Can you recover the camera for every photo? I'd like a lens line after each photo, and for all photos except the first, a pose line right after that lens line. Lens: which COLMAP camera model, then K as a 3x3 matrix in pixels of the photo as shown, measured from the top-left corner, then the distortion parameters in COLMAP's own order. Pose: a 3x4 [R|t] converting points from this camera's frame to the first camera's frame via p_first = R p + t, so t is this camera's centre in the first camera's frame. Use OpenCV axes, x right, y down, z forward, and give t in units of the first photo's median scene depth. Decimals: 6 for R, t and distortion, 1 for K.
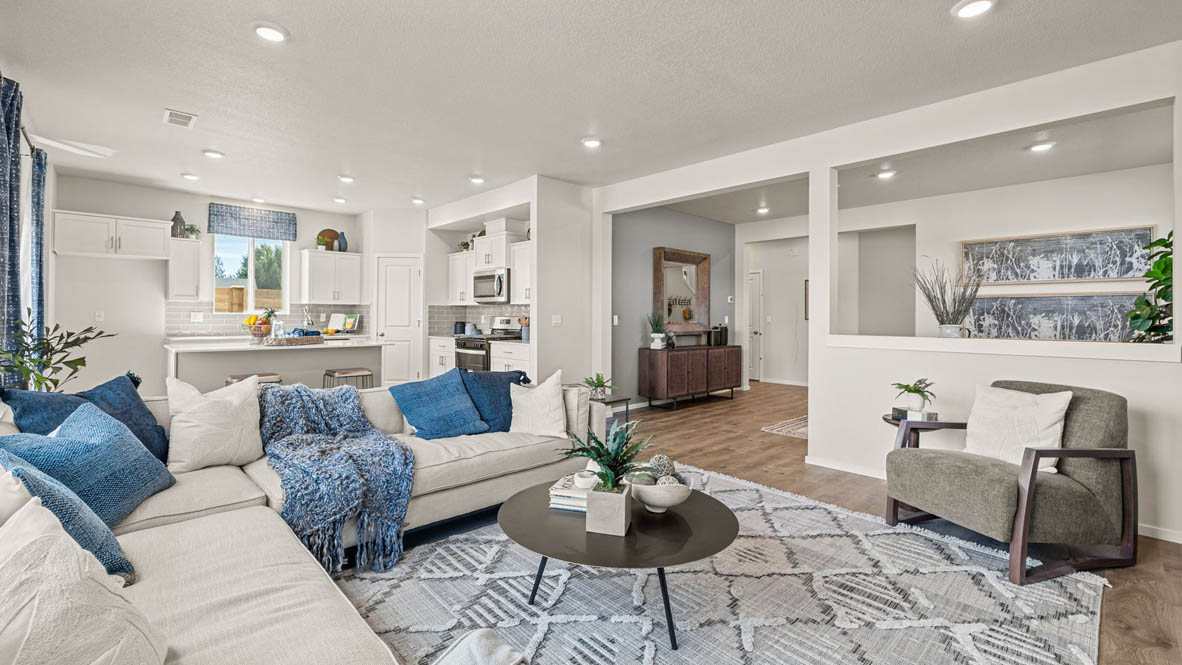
lens RADIAL K [[509.9, 0, 581.1], [0, 509.9, 314.5], [0, 0, 1]] dist [0.000861, 0.000086]
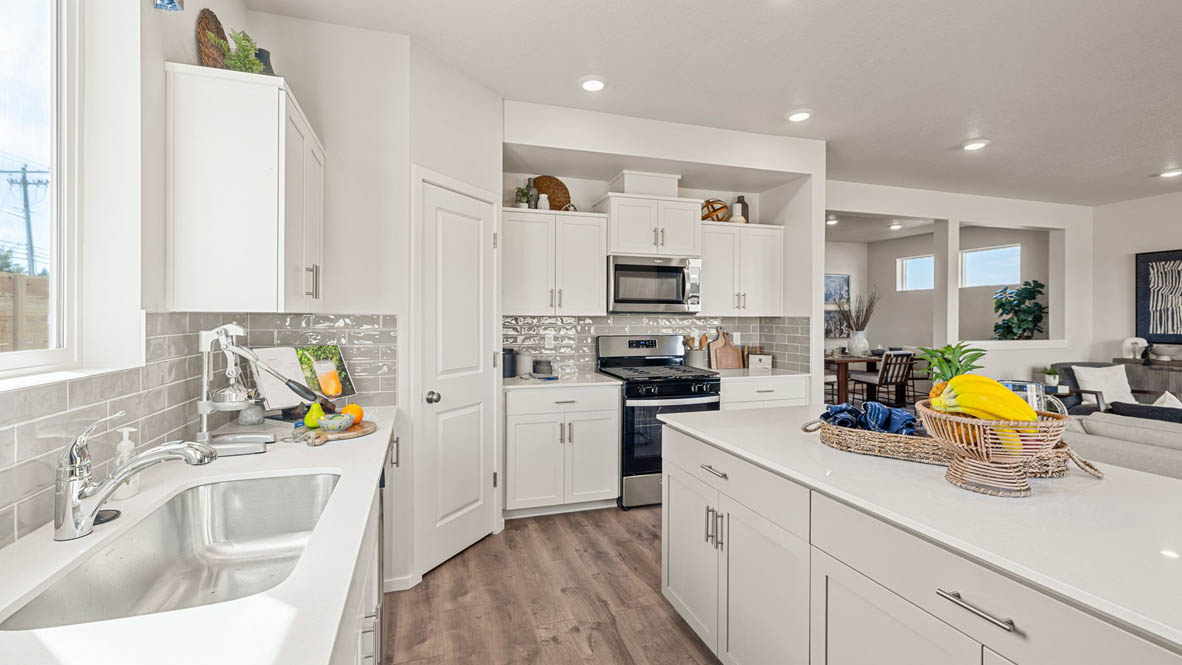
lens RADIAL K [[509.9, 0, 581.1], [0, 509.9, 314.5], [0, 0, 1]] dist [0.000861, 0.000086]
pose [[0.430315, -0.004574, 0.902667, -0.735522], [-0.015102, 0.999811, 0.012266, -0.027947], [-0.902553, -0.018910, 0.430164, 0.823365]]
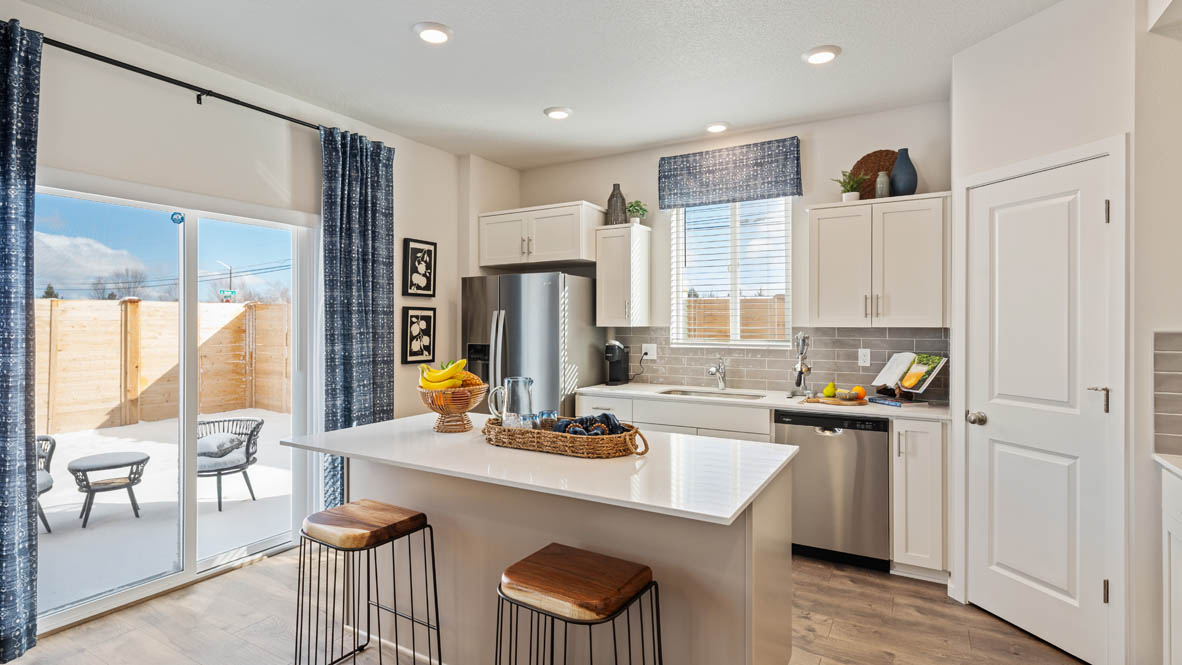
lens RADIAL K [[577.3, 0, 582.6], [0, 577.3, 323.8], [0, 0, 1]] dist [0.001531, 0.000036]
pose [[0.275563, -0.006736, -0.961259, -0.110703], [0.008690, 0.999952, -0.004516, -0.025311], [0.961244, -0.007109, 0.275609, 0.712124]]
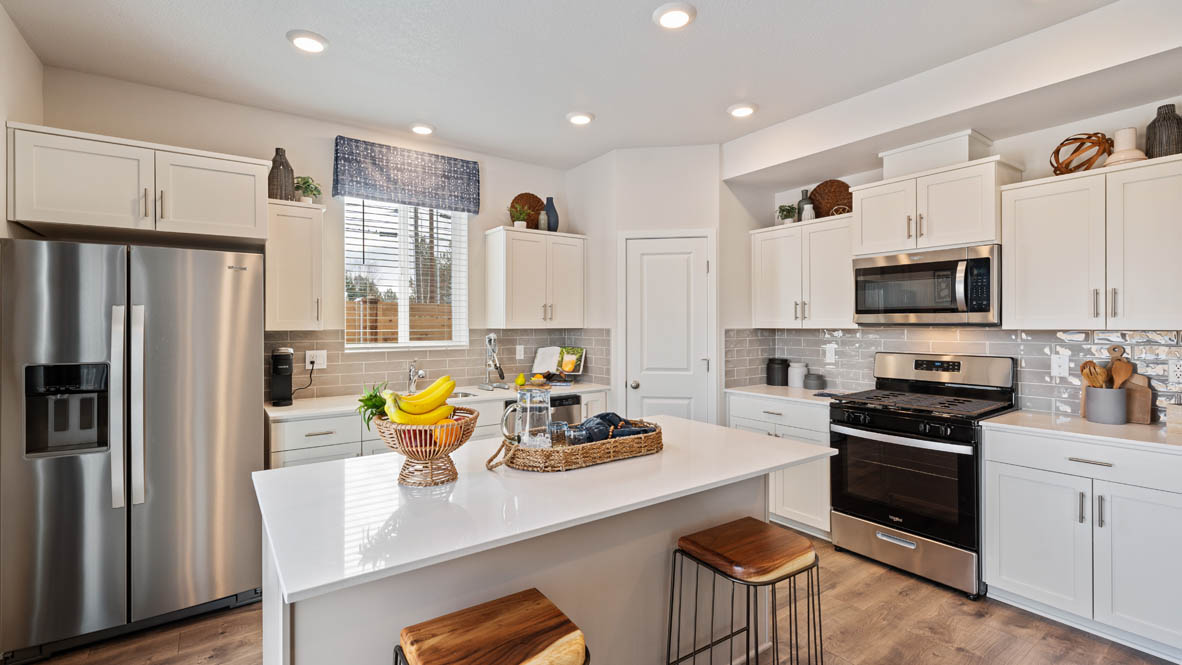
lens RADIAL K [[521.2, 0, 585.0], [0, 521.2, 324.2], [0, 0, 1]] dist [0.001092, 0.000262]
pose [[0.990068, -0.010596, -0.140189, -0.400855], [0.011247, 0.999929, 0.003857, -0.029056], [0.140138, -0.005396, 0.990117, 0.505333]]
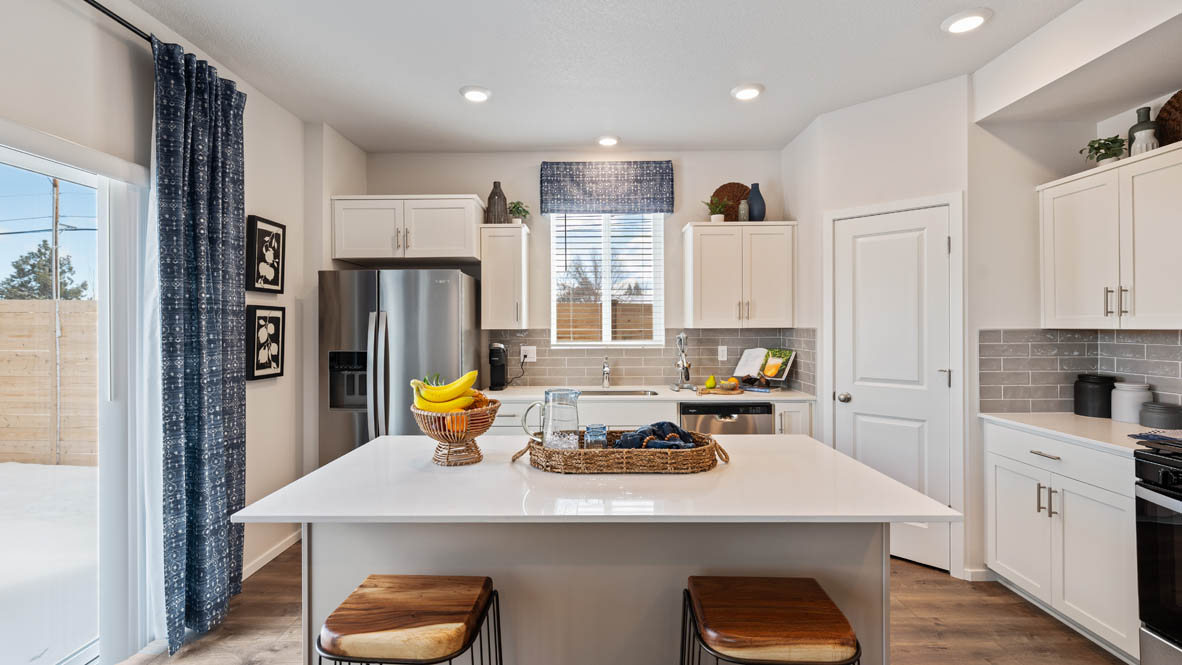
lens RADIAL K [[521.2, 0, 585.0], [0, 521.2, 324.2], [0, 0, 1]] dist [0.001092, 0.000262]
pose [[0.718788, -0.012265, -0.695121, -0.265254], [0.014670, 0.999889, -0.002473, -0.027514], [0.695075, -0.008420, 0.718888, 0.583025]]
